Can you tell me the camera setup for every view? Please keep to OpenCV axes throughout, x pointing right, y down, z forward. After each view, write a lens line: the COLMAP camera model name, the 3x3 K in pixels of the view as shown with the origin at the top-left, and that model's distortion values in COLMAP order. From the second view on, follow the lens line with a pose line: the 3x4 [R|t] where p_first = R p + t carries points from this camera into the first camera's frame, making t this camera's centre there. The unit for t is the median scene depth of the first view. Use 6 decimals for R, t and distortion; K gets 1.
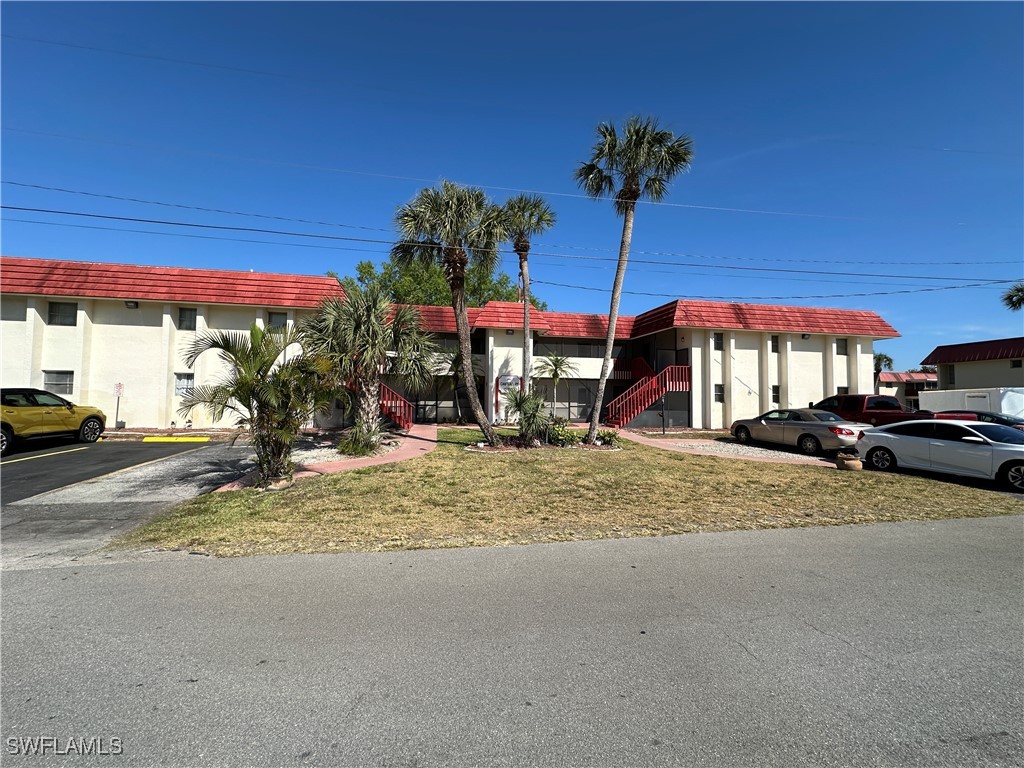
lens RADIAL K [[410.4, 0, 511.3], [0, 410.4, 380.3], [0, 0, 1]] dist [-0.003525, 0.001030]
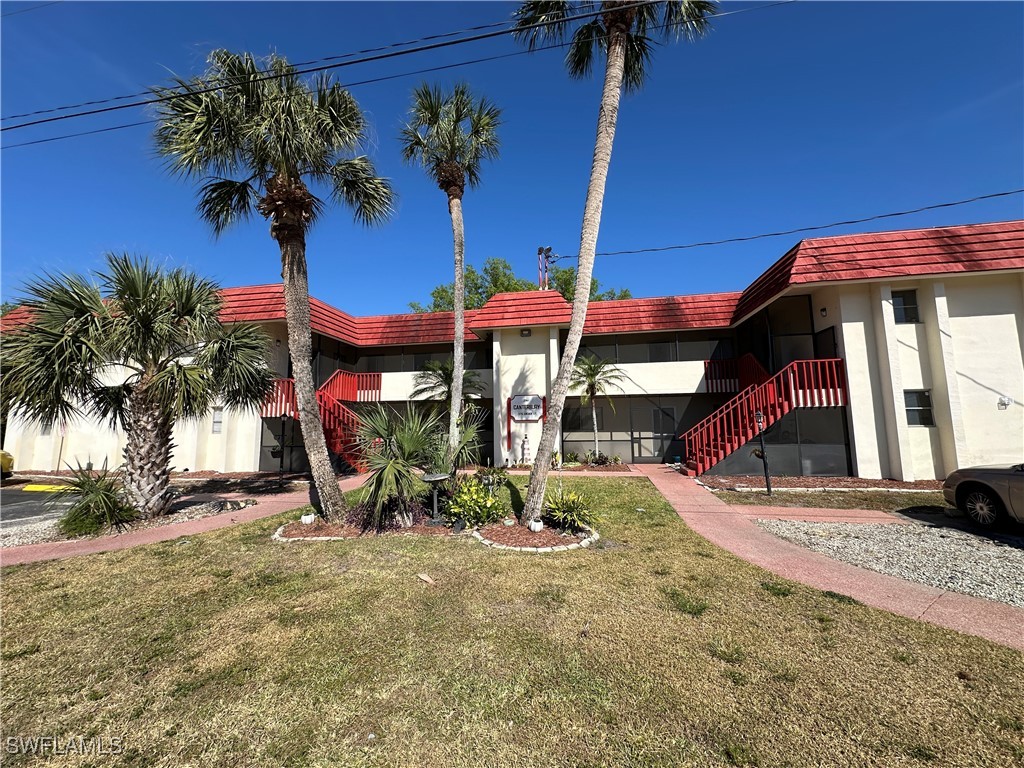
lens RADIAL K [[410.4, 0, 509.9], [0, 410.4, 382.3], [0, 0, 1]] dist [-0.003525, 0.001030]
pose [[0.931963, -0.064215, -0.356822, 0.221642], [0.039374, 0.996295, -0.076458, 0.019049], [0.360410, 0.057206, 0.931038, 0.352901]]
